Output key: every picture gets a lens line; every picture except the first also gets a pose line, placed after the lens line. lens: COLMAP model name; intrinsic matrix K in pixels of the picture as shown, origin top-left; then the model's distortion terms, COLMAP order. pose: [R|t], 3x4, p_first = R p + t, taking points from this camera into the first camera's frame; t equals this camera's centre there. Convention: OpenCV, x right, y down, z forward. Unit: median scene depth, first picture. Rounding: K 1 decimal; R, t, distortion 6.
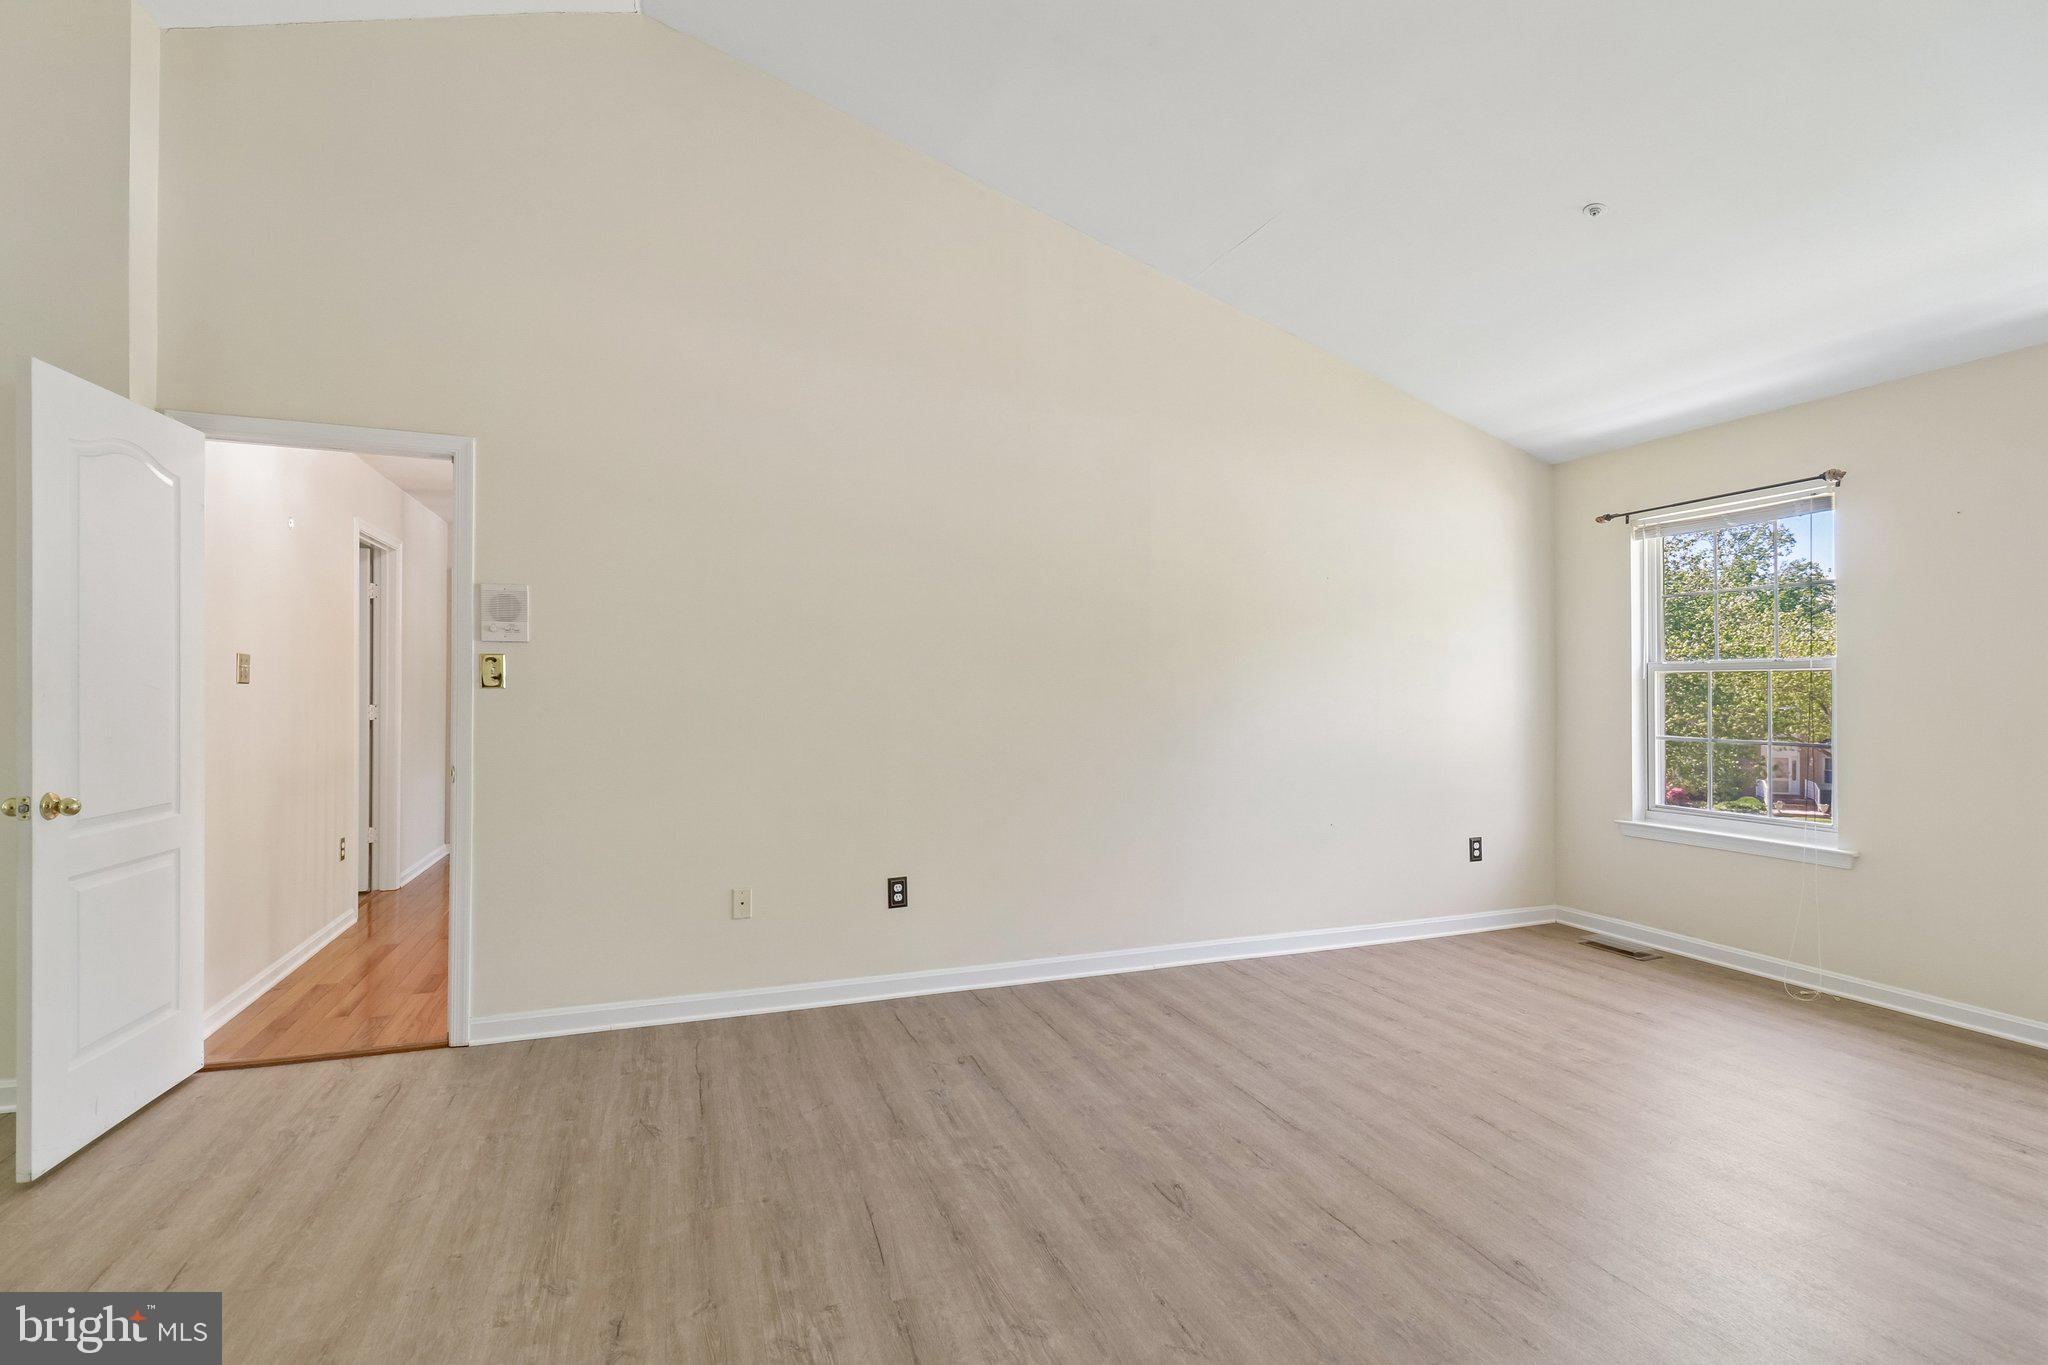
lens RADIAL K [[967.7, 0, 1001.5], [0, 967.7, 680.2], [0, 0, 1]] dist [0.042350, -0.000064]
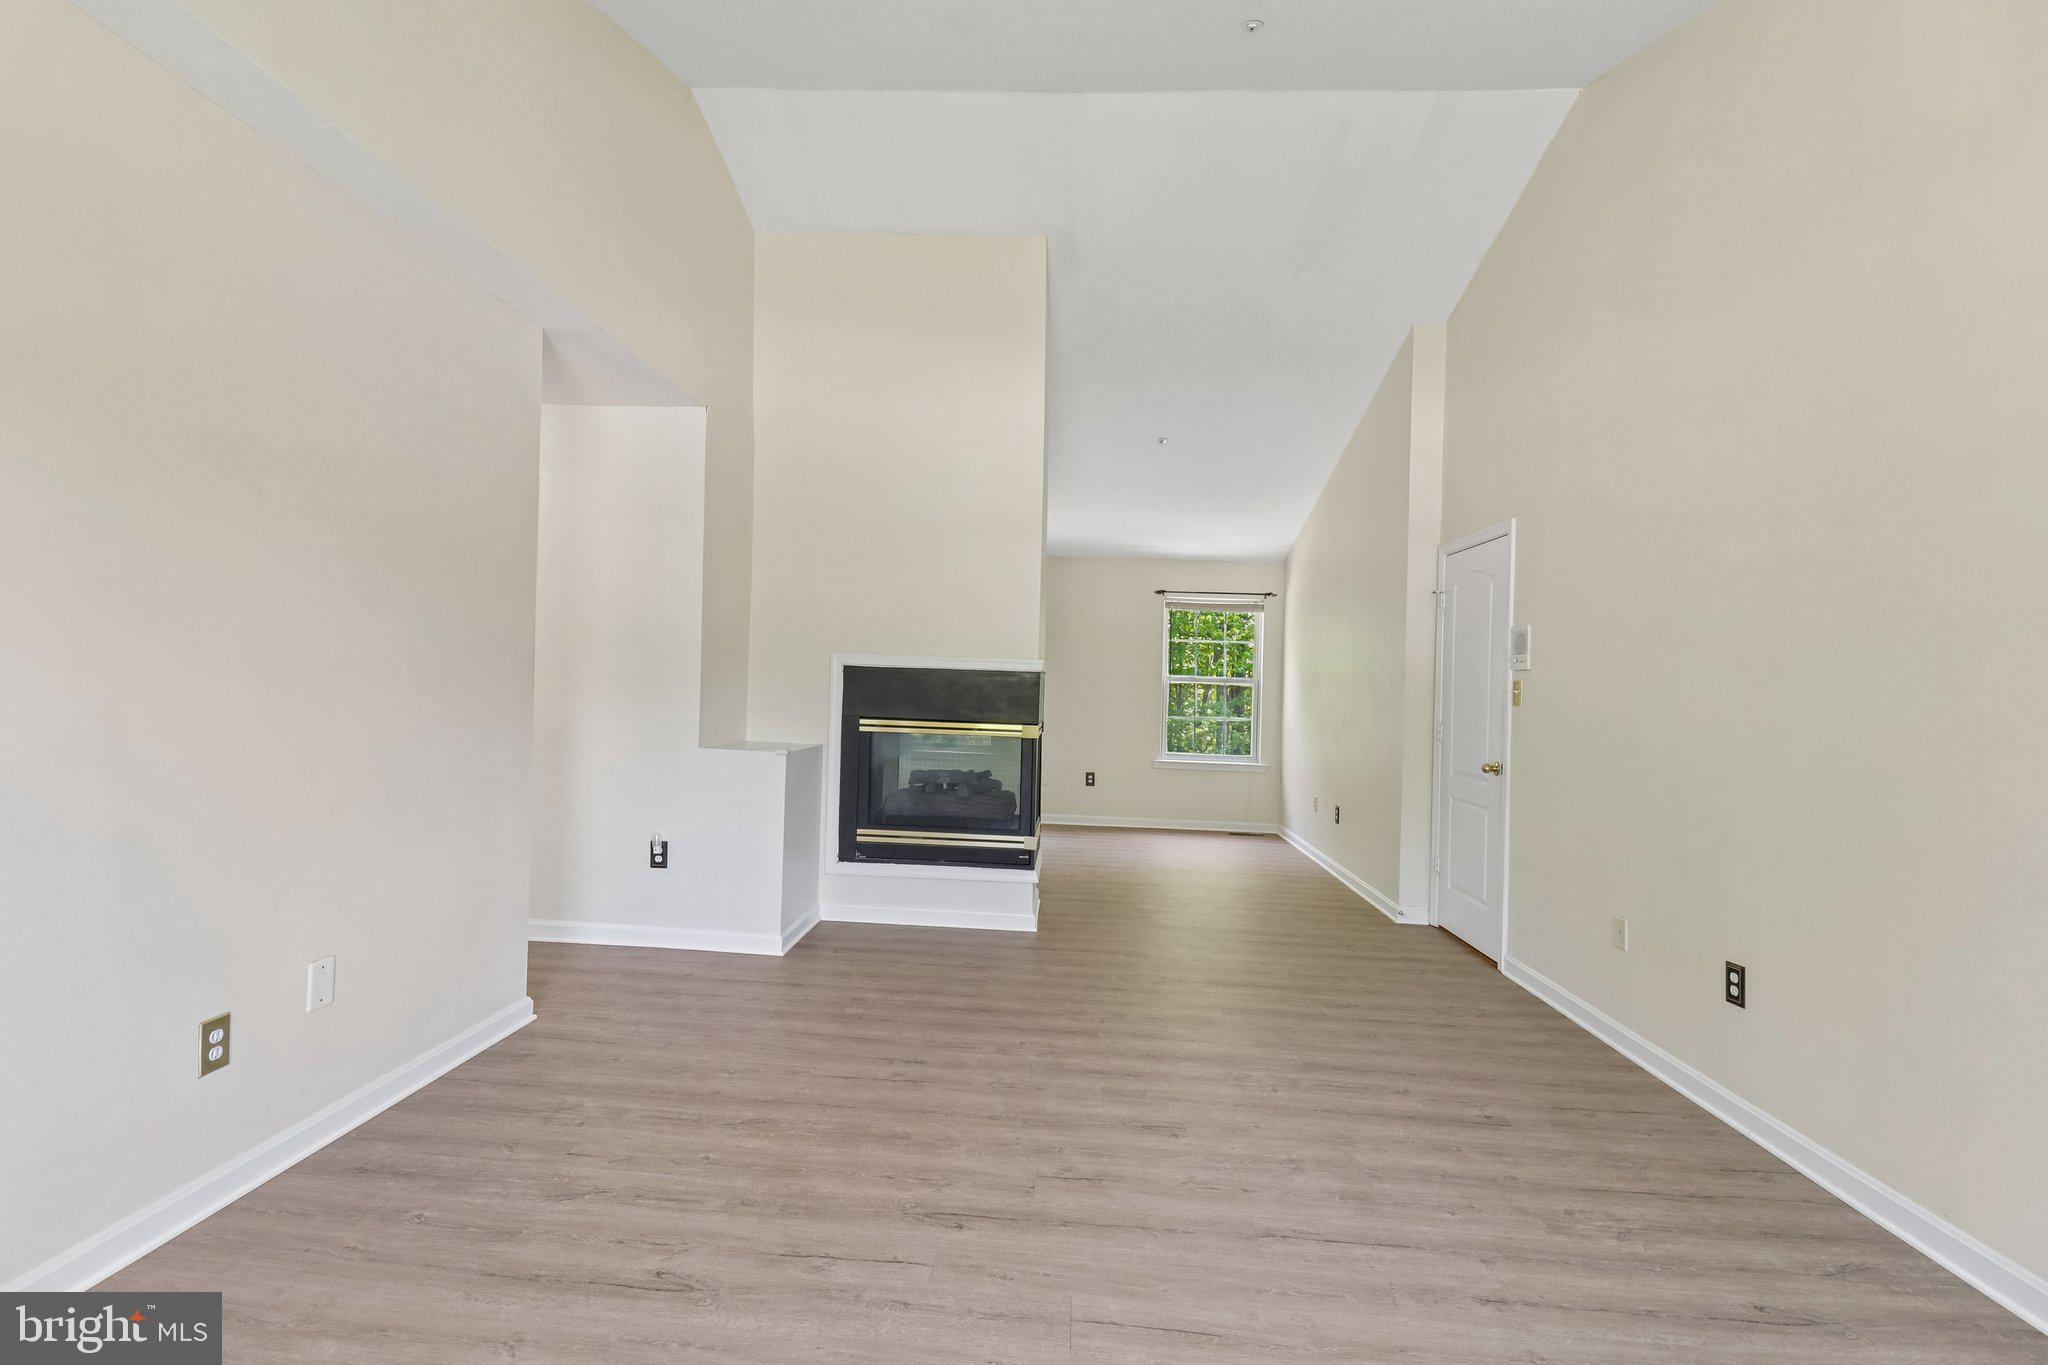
lens RADIAL K [[935.0, 0, 1039.5], [0, 935.0, 662.3], [0, 0, 1]] dist [0.003855, -0.007904]
pose [[-0.374399, -0.048178, -0.926015, 0.923697], [-0.031612, 0.998732, -0.039180, 0.022113], [0.926729, 0.014604, -0.375447, 0.930123]]
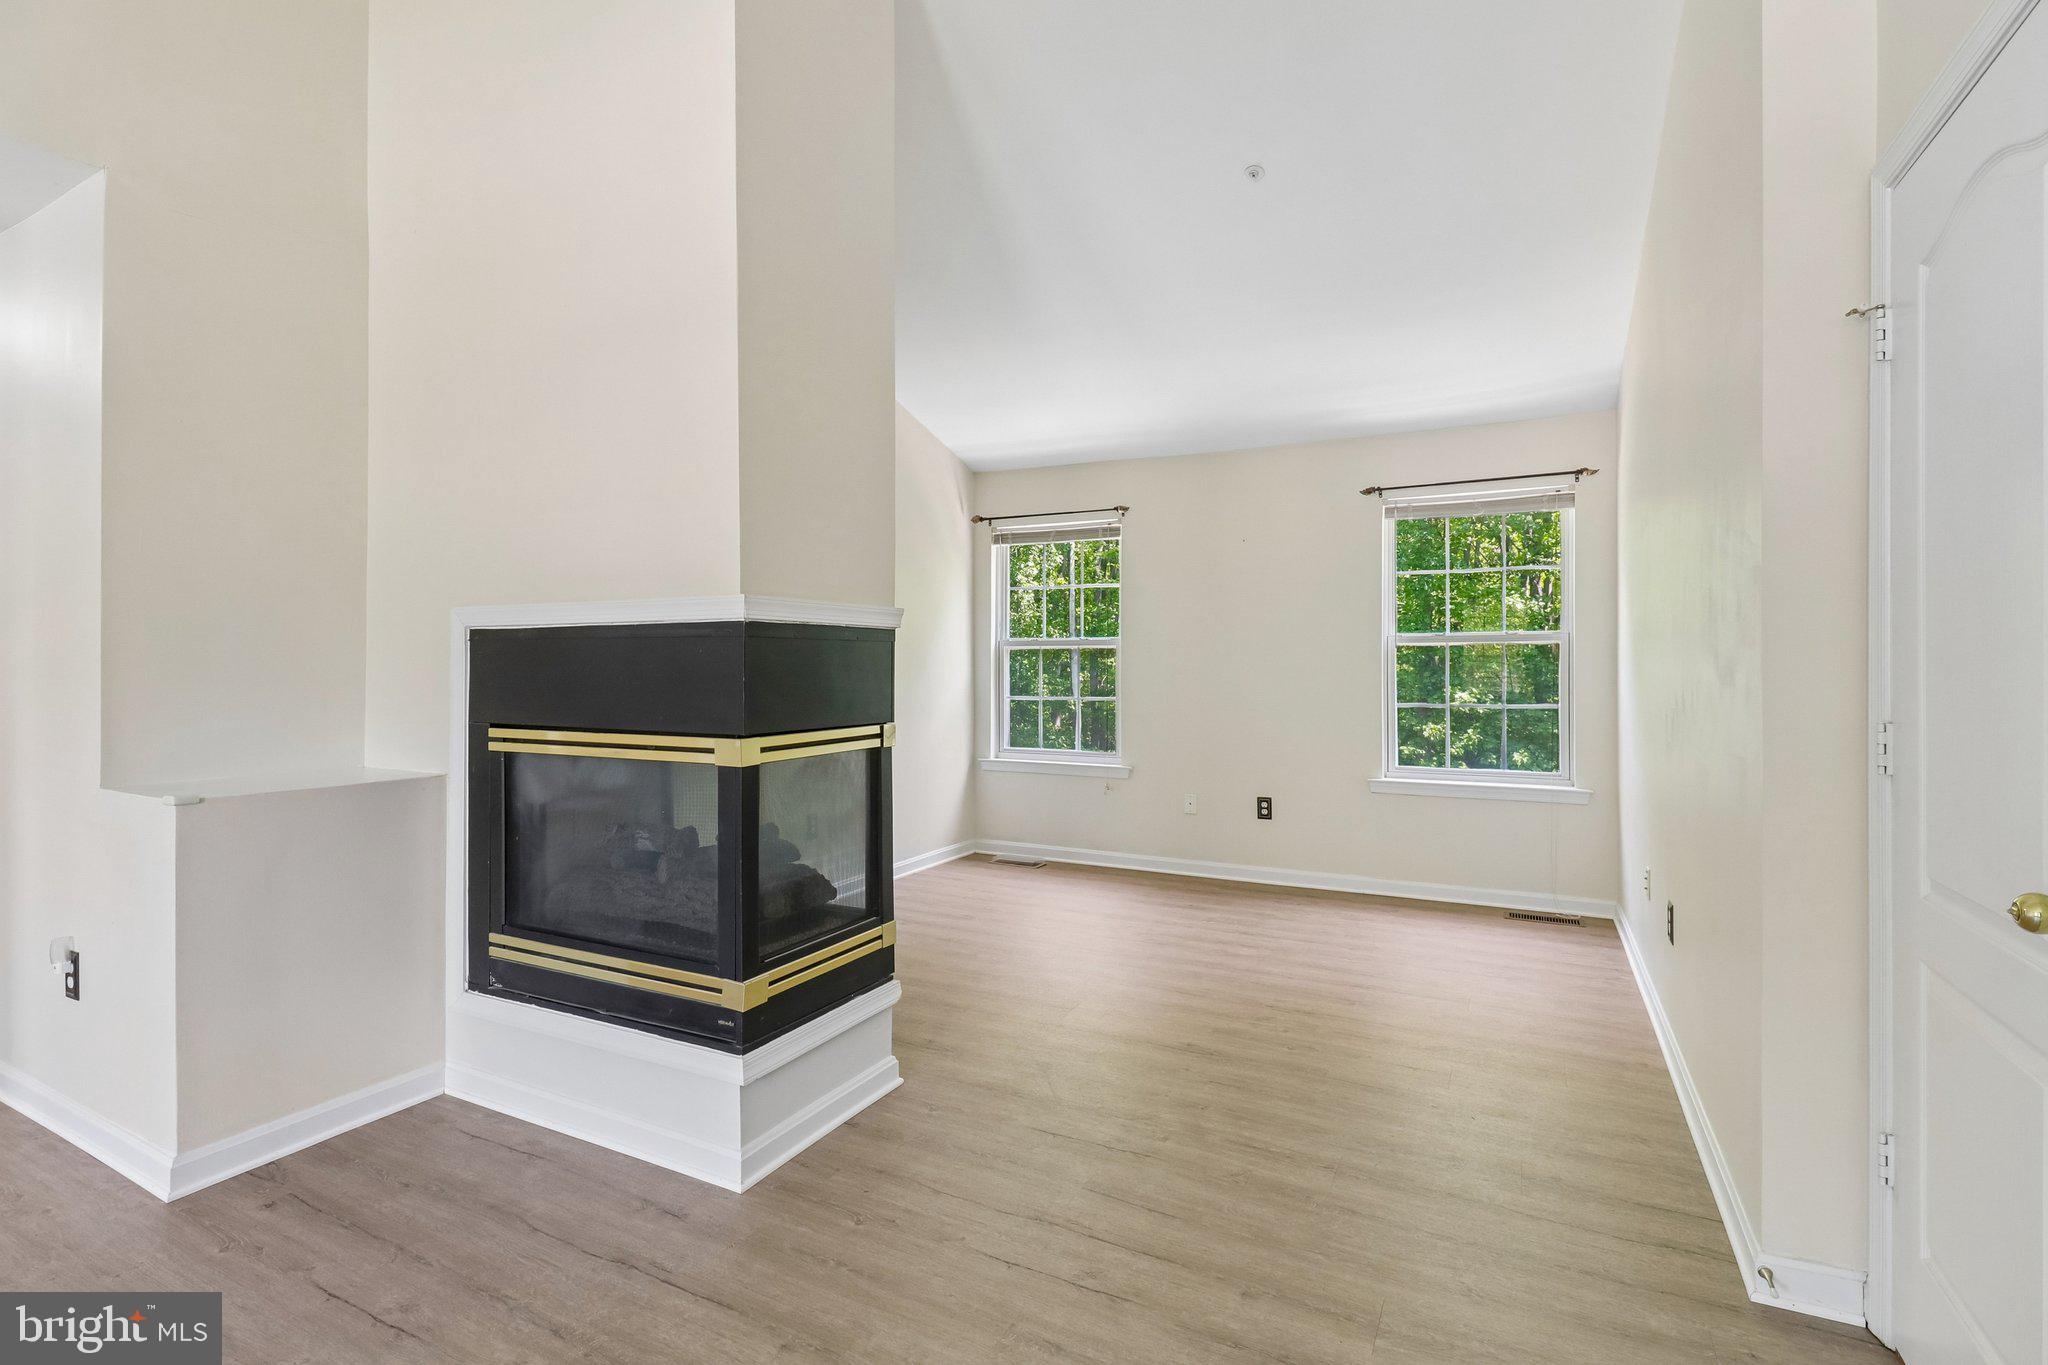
lens RADIAL K [[984.2, 0, 1026.5], [0, 984.2, 670.2], [0, 0, 1]] dist [0.005686, -0.011019]
pose [[-0.726147, -0.006477, -0.687509, -0.096518], [-0.002854, 0.999975, -0.006406, 0.017129], [0.687533, -0.002690, -0.726148, 1.031893]]
